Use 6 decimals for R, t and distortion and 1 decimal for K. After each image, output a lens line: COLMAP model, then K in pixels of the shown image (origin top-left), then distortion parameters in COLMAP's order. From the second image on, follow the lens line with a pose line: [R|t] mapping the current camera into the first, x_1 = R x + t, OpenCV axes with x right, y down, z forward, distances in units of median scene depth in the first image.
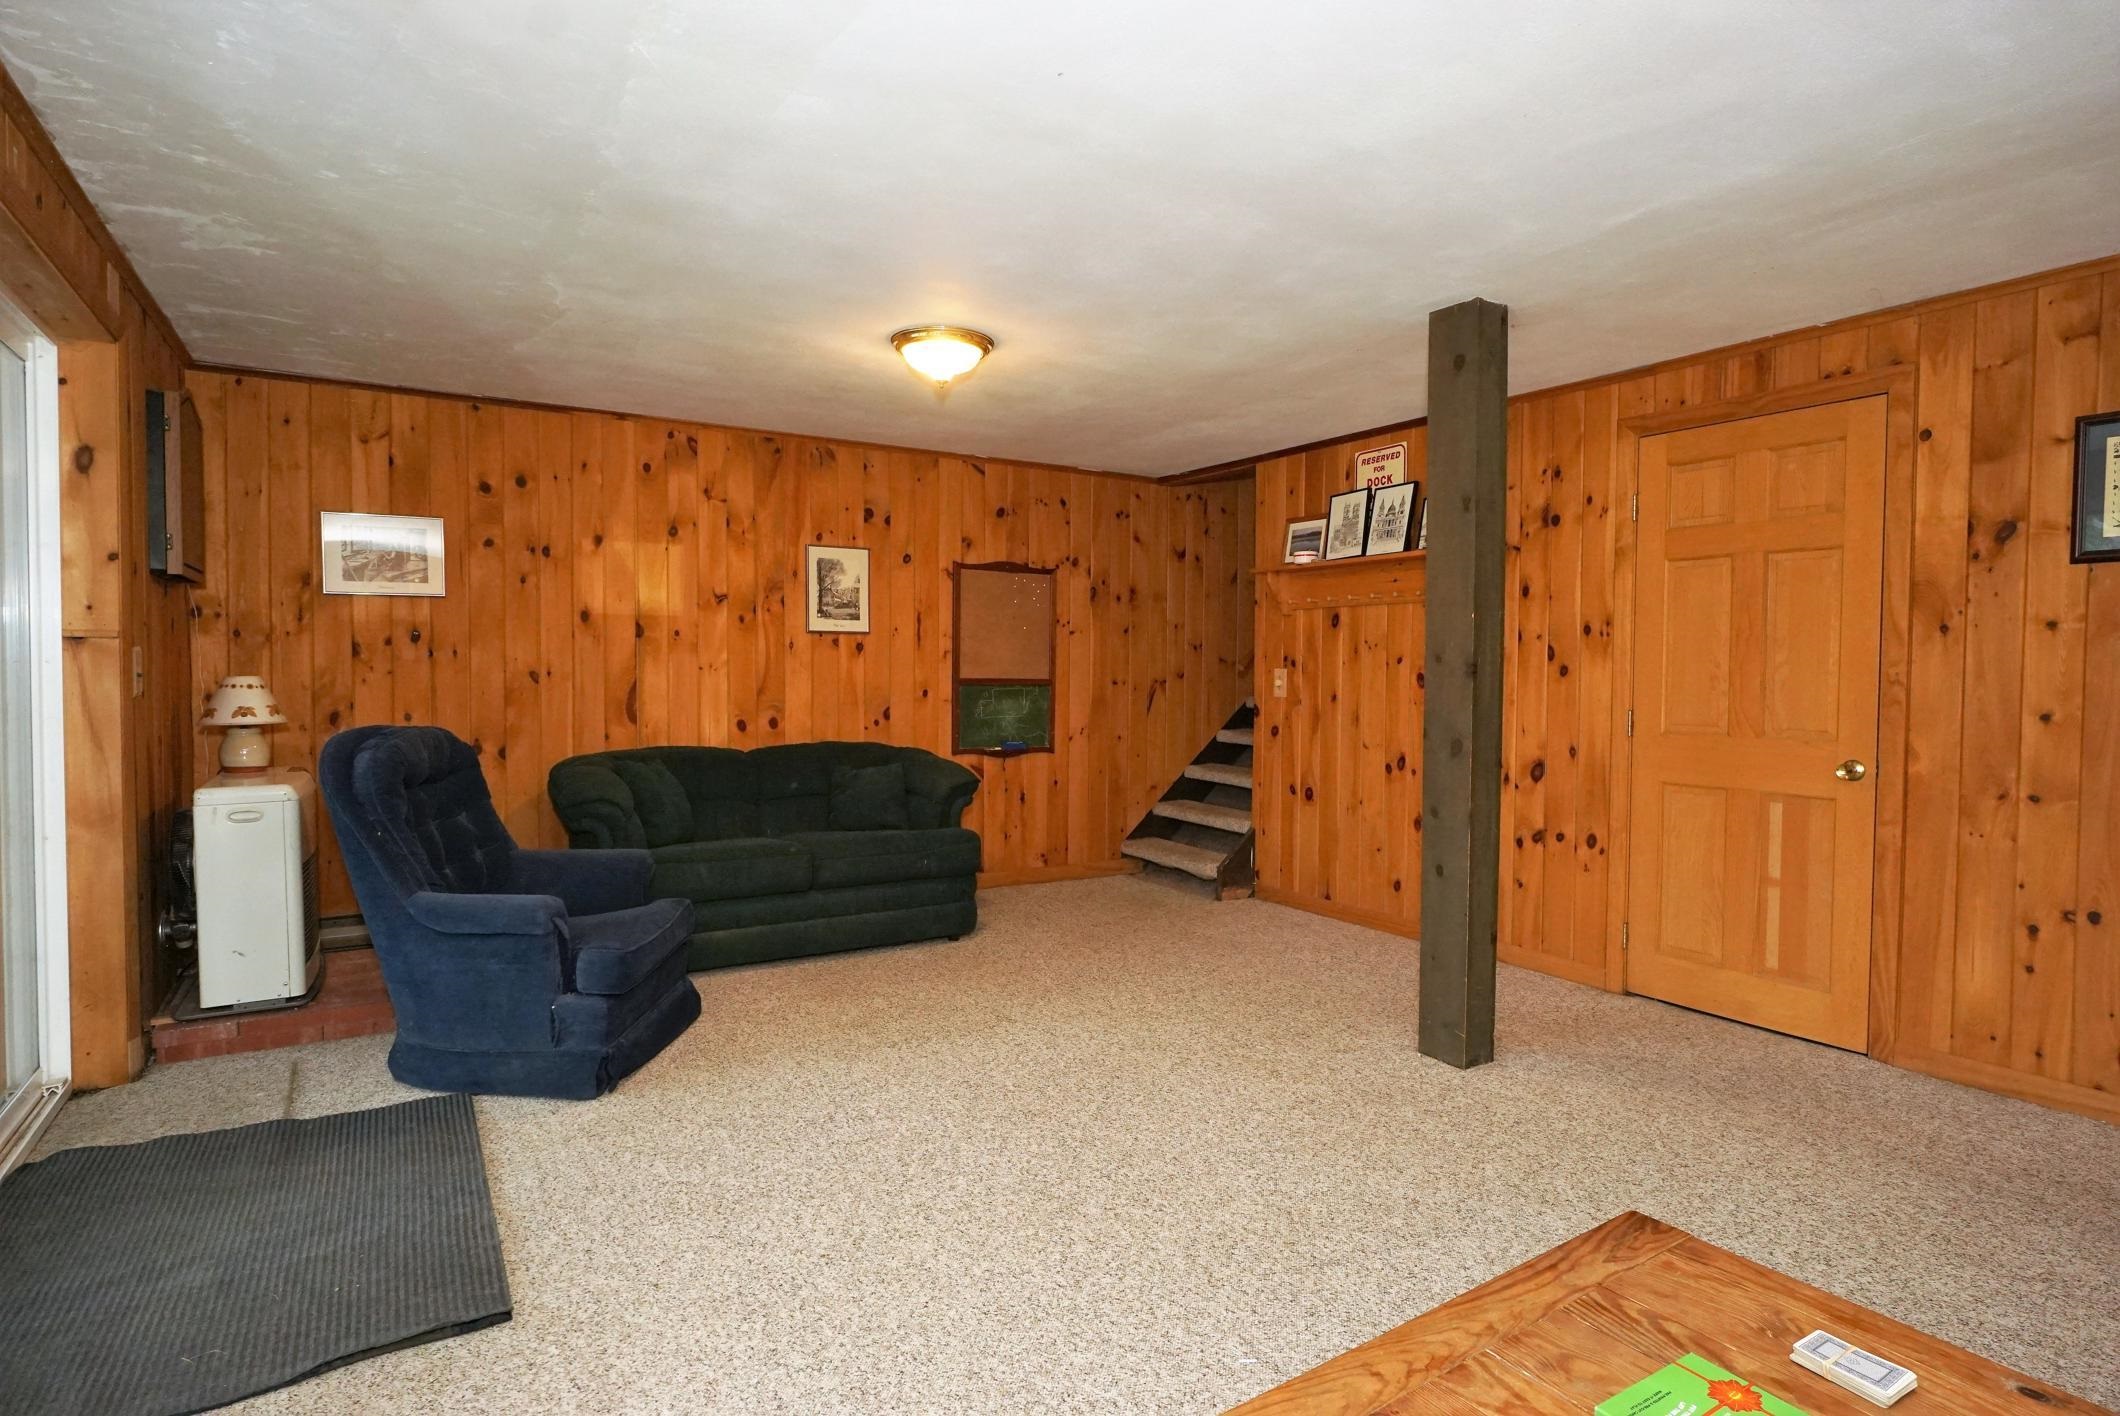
lens RADIAL K [[1111.3, 0, 1055.4], [0, 1111.3, 703.0], [0, 0, 1]] dist [0.000405, -0.000461]
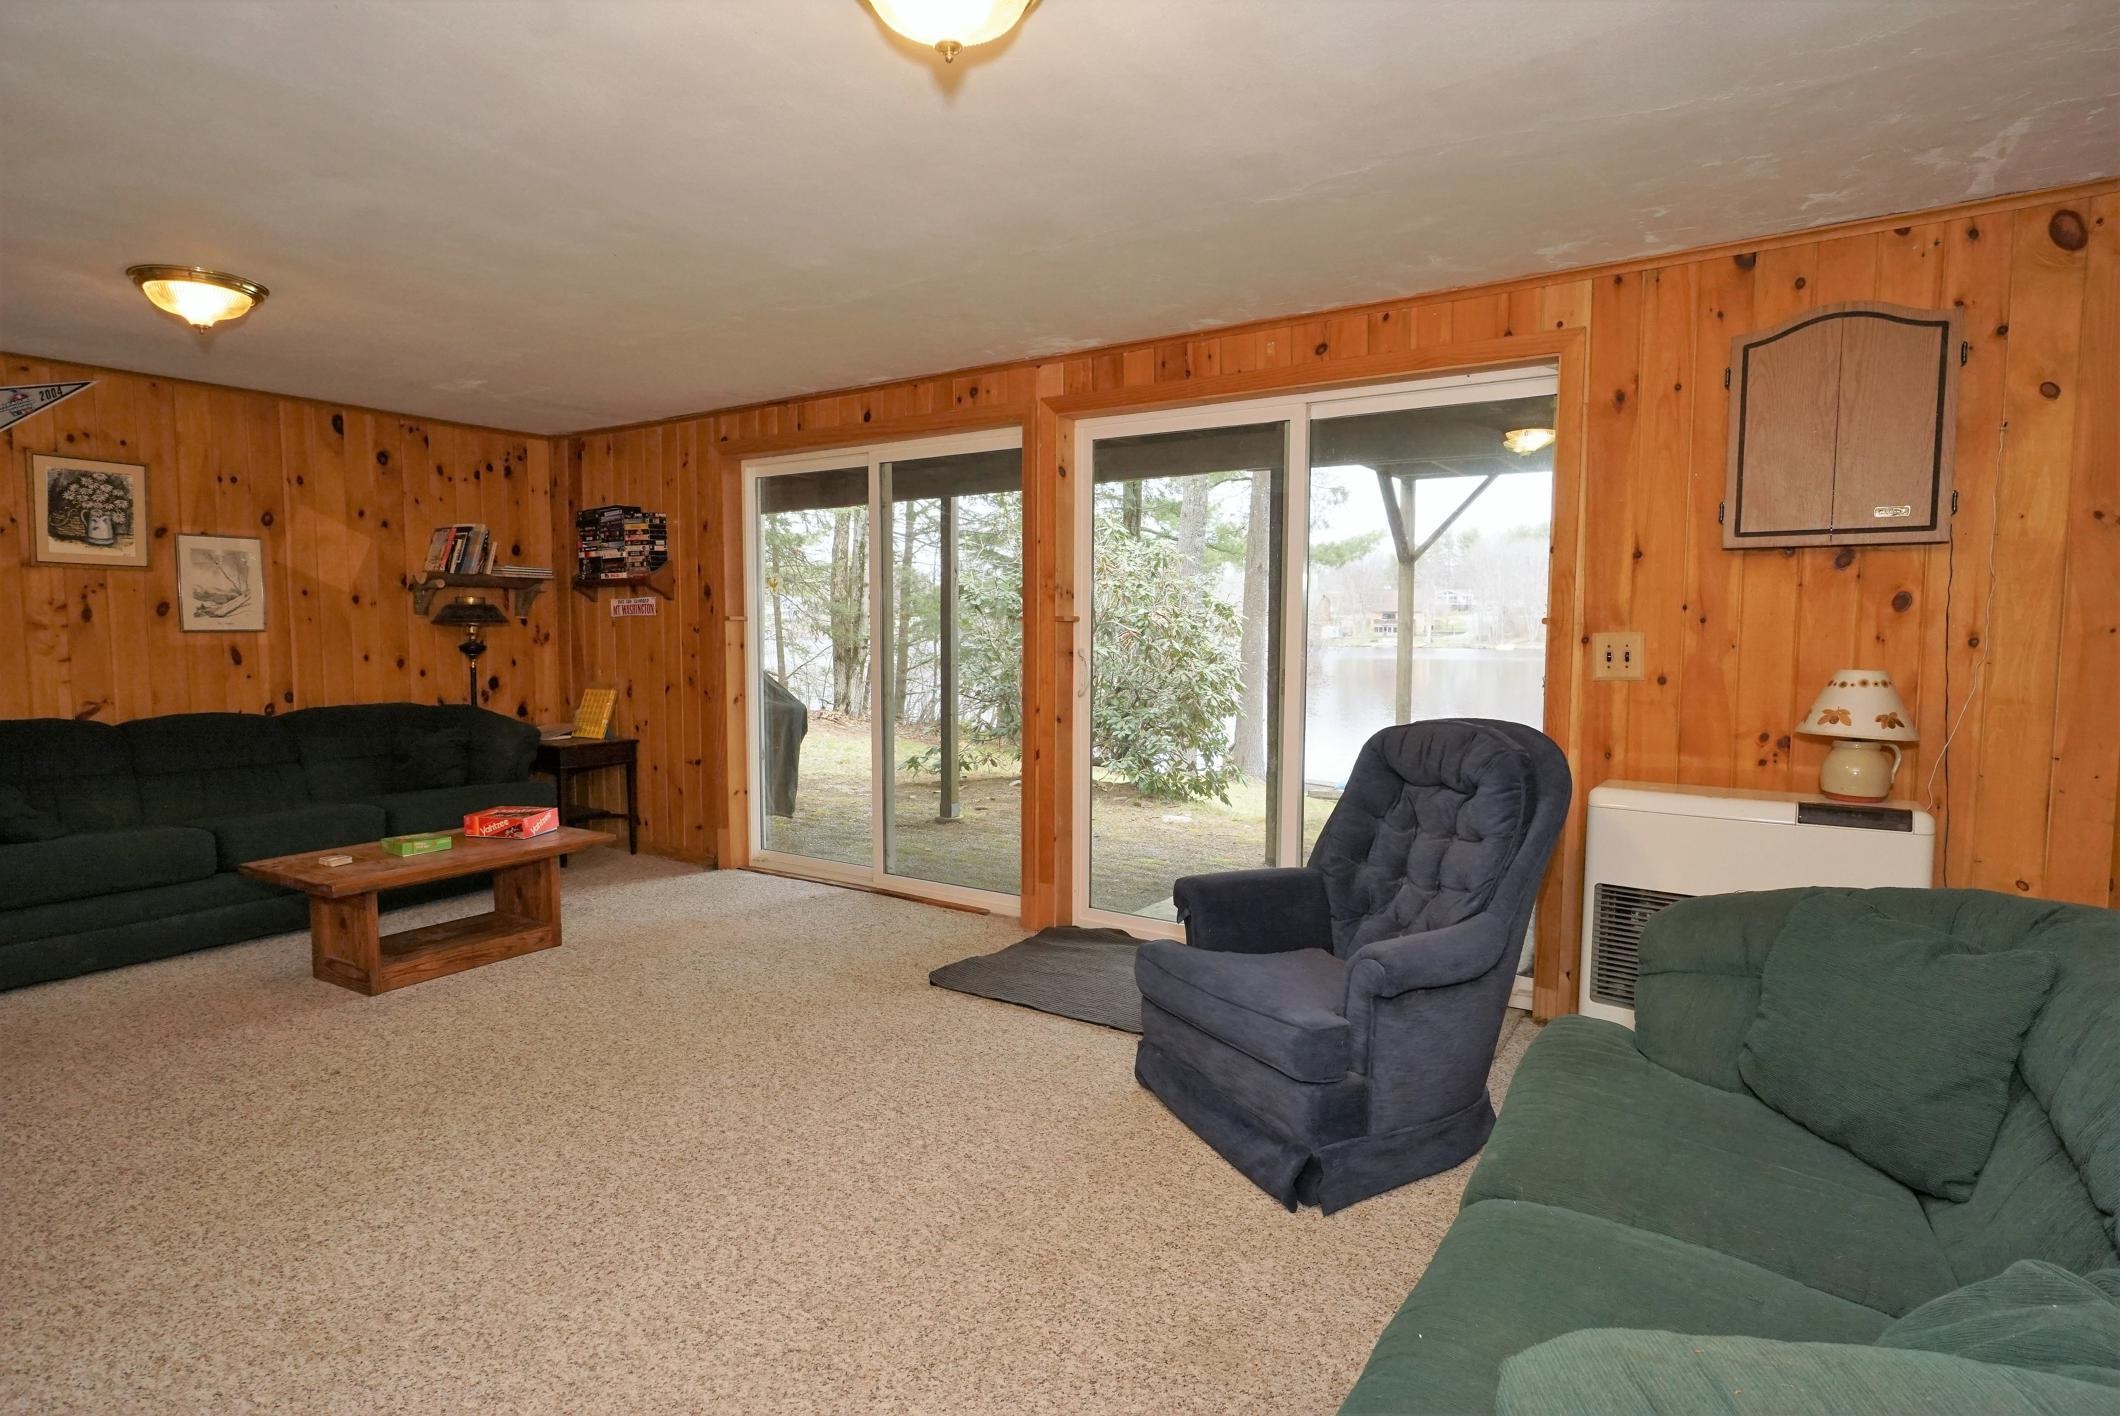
lens RADIAL K [[1117.0, 0, 1053.8], [0, 1117.0, 700.7], [0, 0, 1]] dist [-0.008441, 0.000471]
pose [[-0.908743, 0.015640, -0.417063, 0.042192], [-0.025338, 0.995387, 0.092536, -0.042527], [0.416586, 0.094659, -0.904155, 1.053356]]
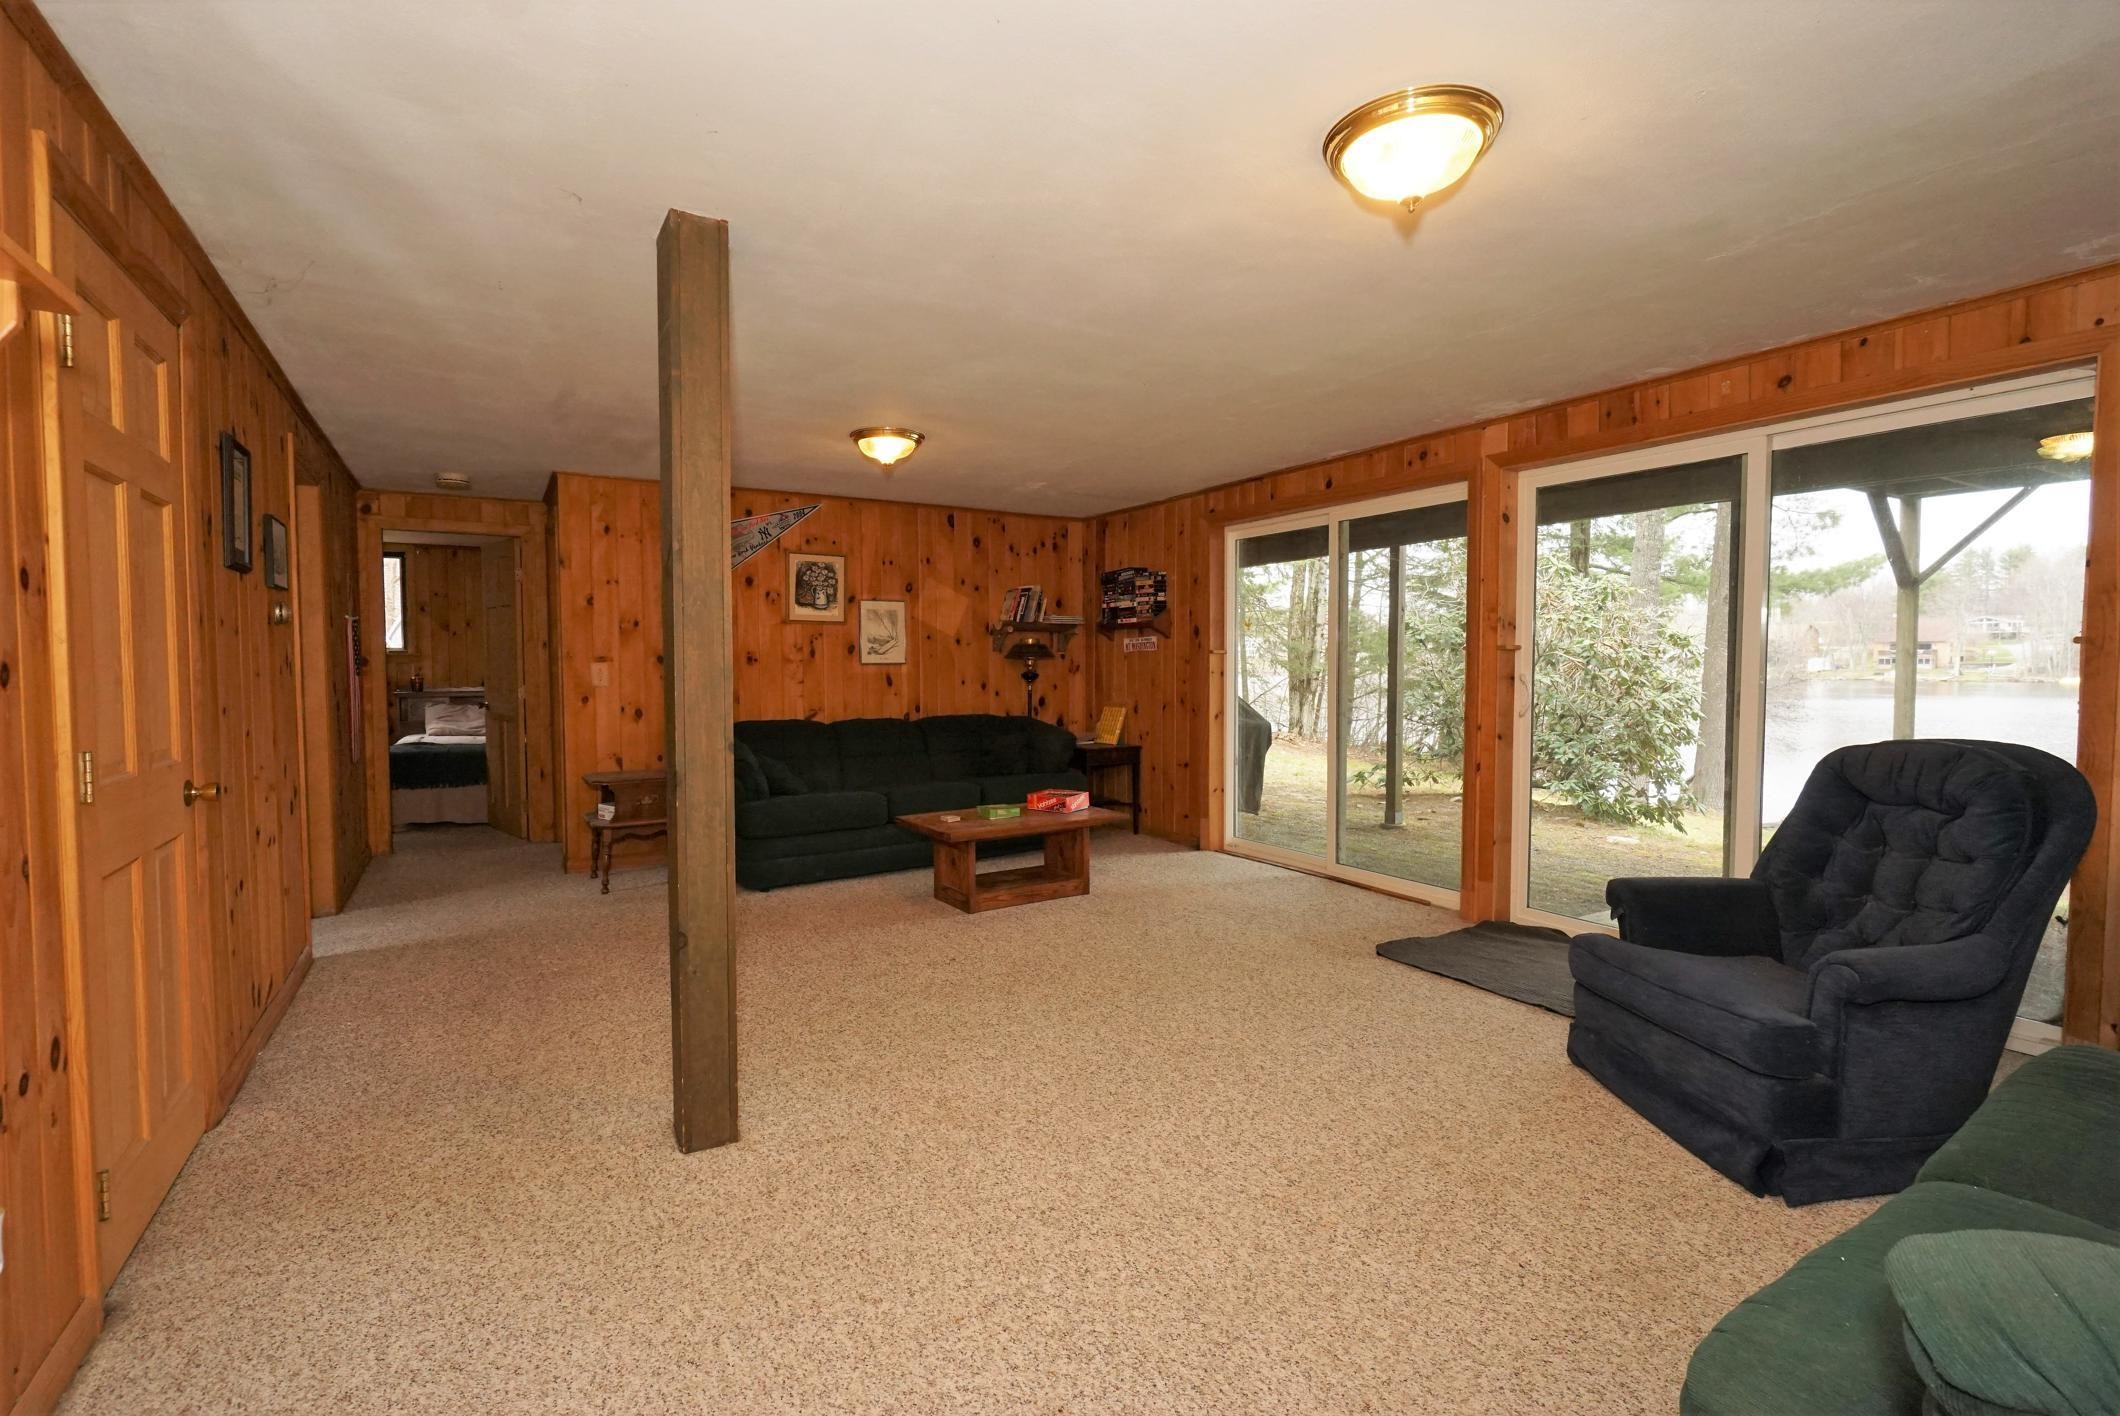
lens RADIAL K [[941.4, 0, 1048.7], [0, 941.4, 706.3], [0, 0, 1]] dist [-0.013358, 0.007868]
pose [[-0.999893, -0.005206, 0.013694, 0.061807], [-0.004095, 0.996790, 0.079954, -0.038550], [-0.014067, 0.079889, -0.996705, 1.097289]]
